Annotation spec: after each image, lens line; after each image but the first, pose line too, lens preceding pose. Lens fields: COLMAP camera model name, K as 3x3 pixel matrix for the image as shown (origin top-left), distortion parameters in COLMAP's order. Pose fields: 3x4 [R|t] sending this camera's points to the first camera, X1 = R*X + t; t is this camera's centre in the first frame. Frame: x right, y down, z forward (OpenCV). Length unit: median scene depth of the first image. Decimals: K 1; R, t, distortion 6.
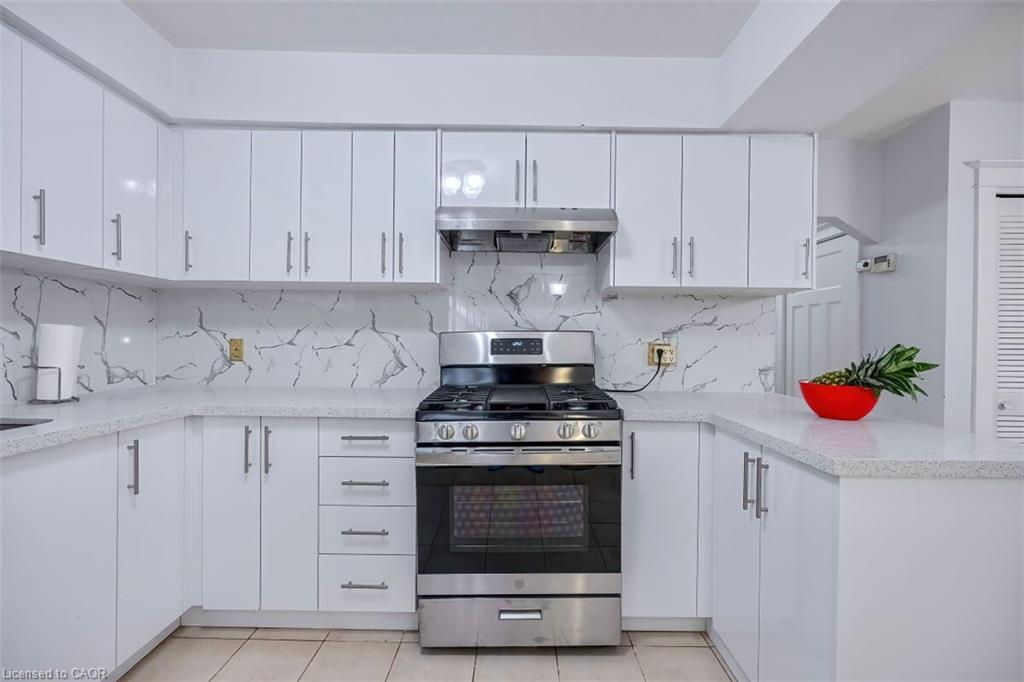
lens RADIAL K [[456.6, 0, 511.9], [0, 456.6, 341.9], [0, 0, 1]] dist [-0.001770, 0.000660]
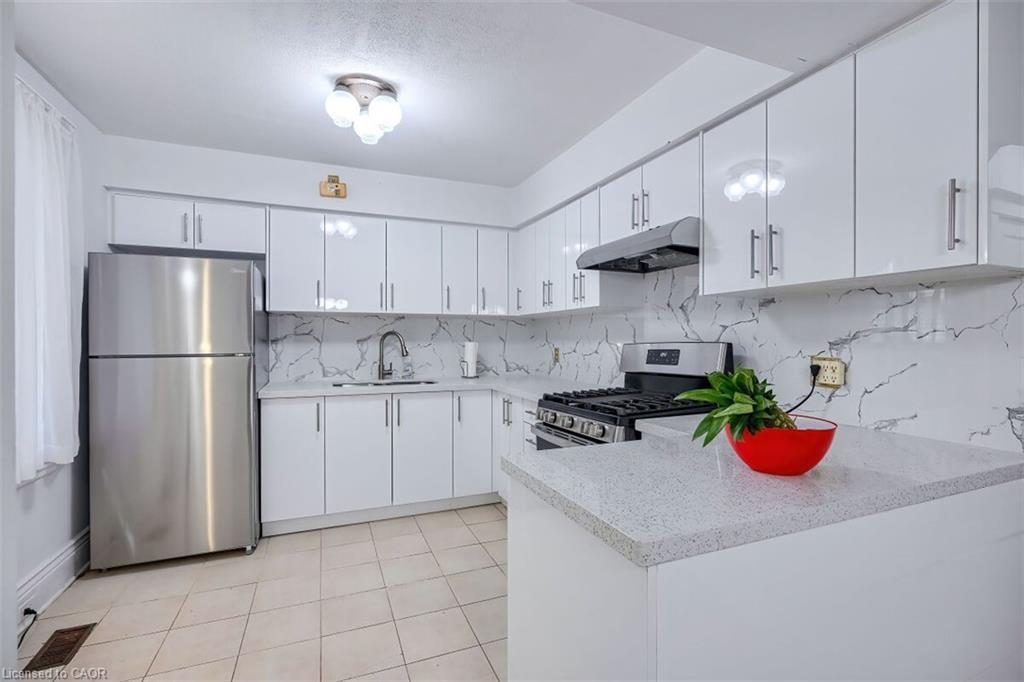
lens RADIAL K [[456.6, 0, 511.9], [0, 456.6, 341.9], [0, 0, 1]] dist [-0.001770, 0.000660]
pose [[0.405130, -0.006607, -0.914235, 0.801795], [0.001140, 0.999977, -0.006722, -0.017554], [0.914258, 0.001681, 0.405128, 0.225668]]
